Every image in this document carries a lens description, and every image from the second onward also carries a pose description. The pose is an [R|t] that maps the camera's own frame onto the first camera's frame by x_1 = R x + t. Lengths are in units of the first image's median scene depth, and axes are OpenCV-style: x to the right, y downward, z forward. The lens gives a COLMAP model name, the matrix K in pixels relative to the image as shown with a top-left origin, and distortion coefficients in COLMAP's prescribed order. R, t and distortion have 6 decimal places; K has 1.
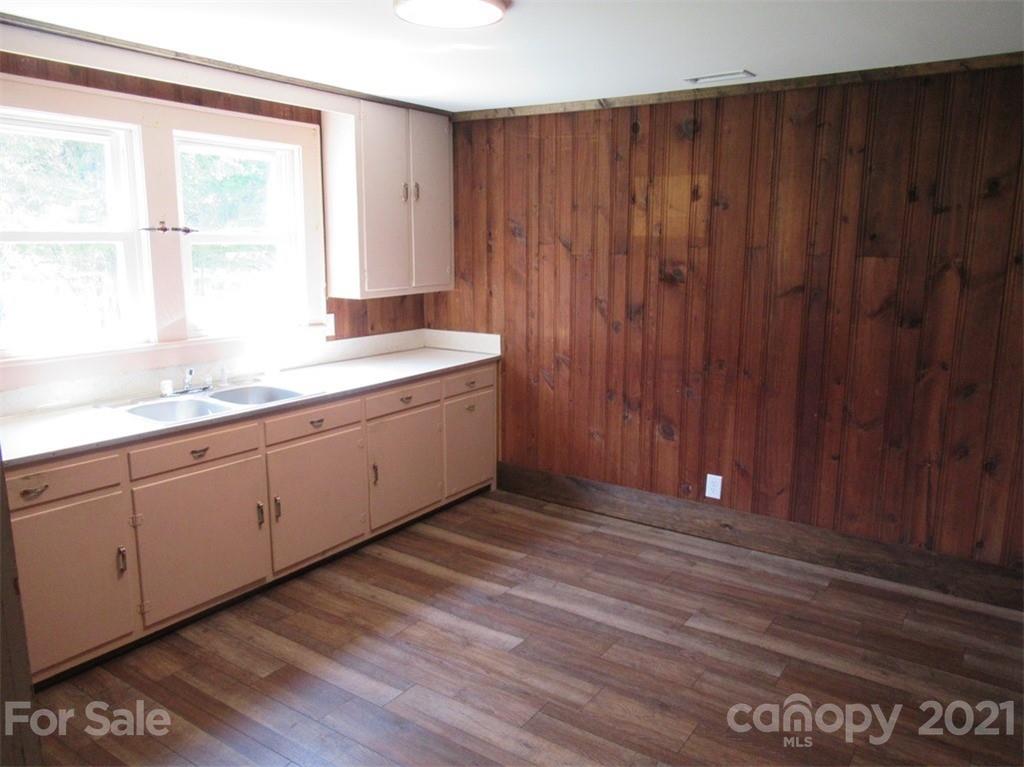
lens RADIAL K [[763.6, 0, 517.3], [0, 763.6, 389.4], [0, 0, 1]] dist [-0.018994, 0.018437]
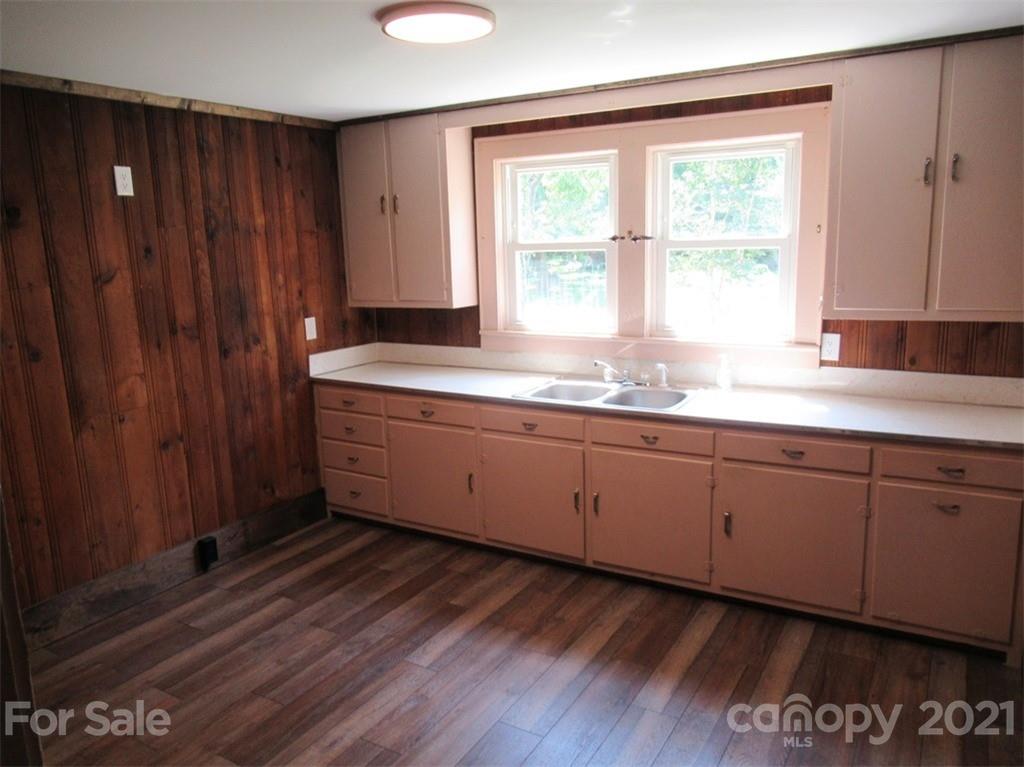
lens RADIAL K [[763.6, 0, 504.3], [0, 763.6, 382.3], [0, 0, 1]] dist [-0.018994, 0.018437]
pose [[0.058264, 0.186390, -0.980747, 0.623167], [-0.157723, 0.971796, 0.175319, -0.157186], [0.985763, 0.144471, 0.086019, 0.690816]]
